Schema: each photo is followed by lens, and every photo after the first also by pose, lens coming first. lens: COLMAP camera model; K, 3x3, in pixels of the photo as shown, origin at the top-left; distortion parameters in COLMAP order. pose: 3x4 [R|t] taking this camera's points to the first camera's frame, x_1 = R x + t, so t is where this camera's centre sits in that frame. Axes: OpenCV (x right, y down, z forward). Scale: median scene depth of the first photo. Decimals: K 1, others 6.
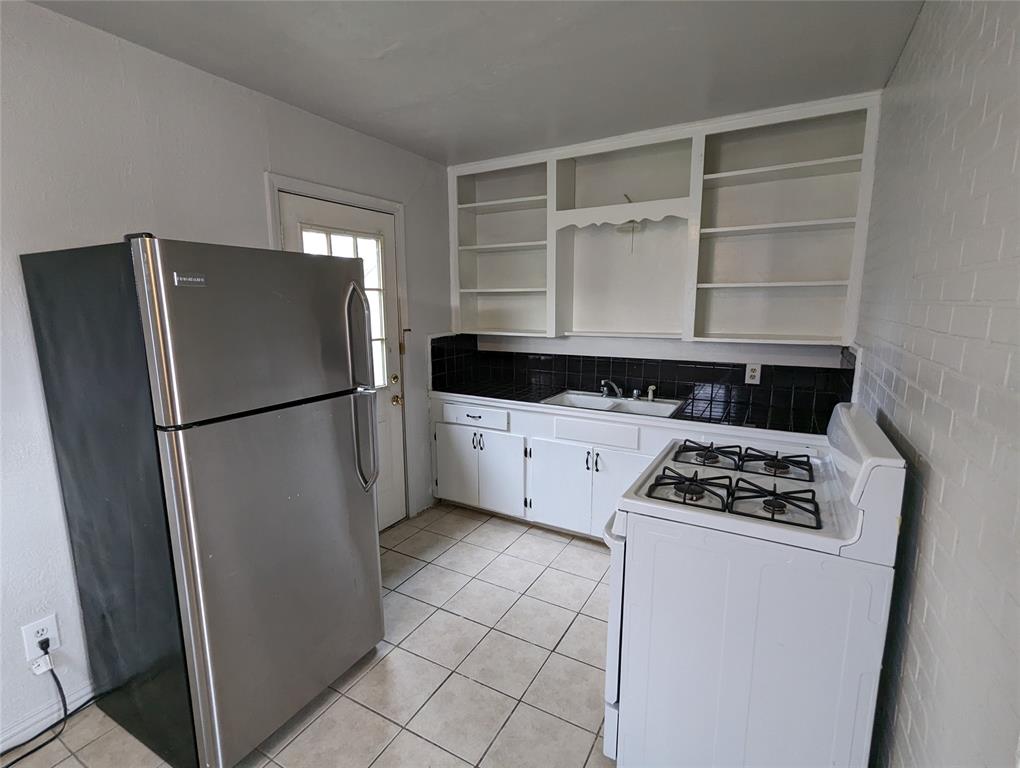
lens RADIAL K [[482.3, 0, 505.4], [0, 482.3, 384.1], [0, 0, 1]] dist [0.003507, -0.000106]
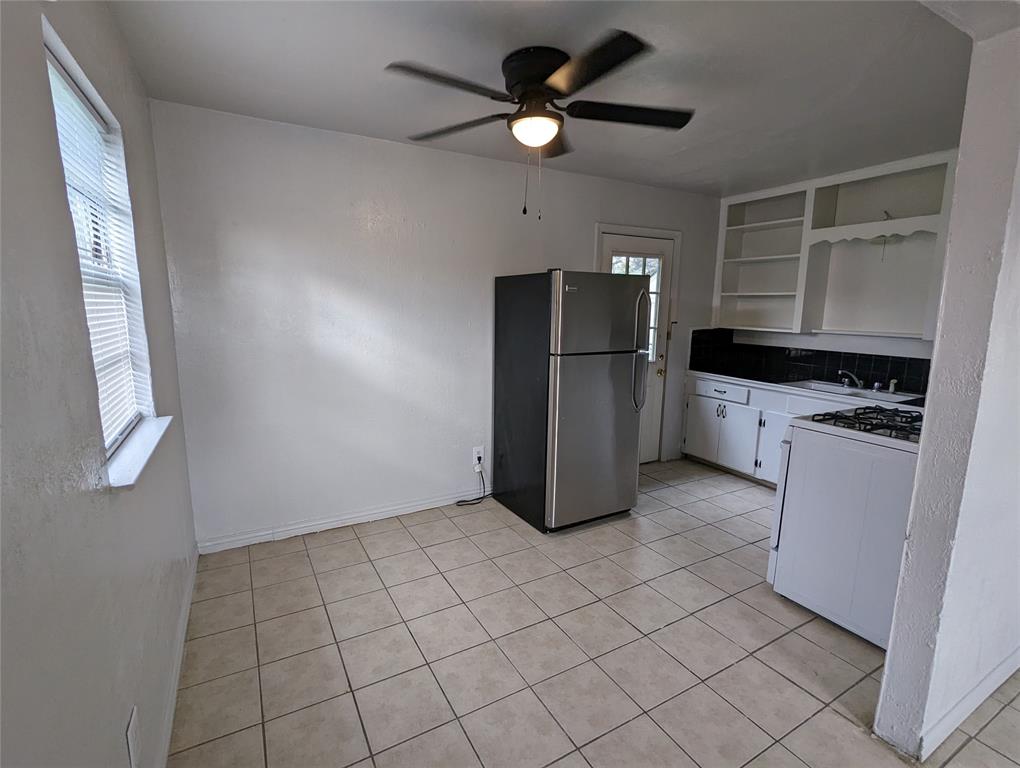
lens RADIAL K [[482.3, 0, 505.4], [0, 482.3, 384.1], [0, 0, 1]] dist [0.003507, -0.000106]
pose [[0.853223, 0.102891, -0.511296, 0.106840], [-0.105539, 0.994127, 0.023937, 0.080624], [0.510756, 0.033538, 0.859071, -0.421472]]
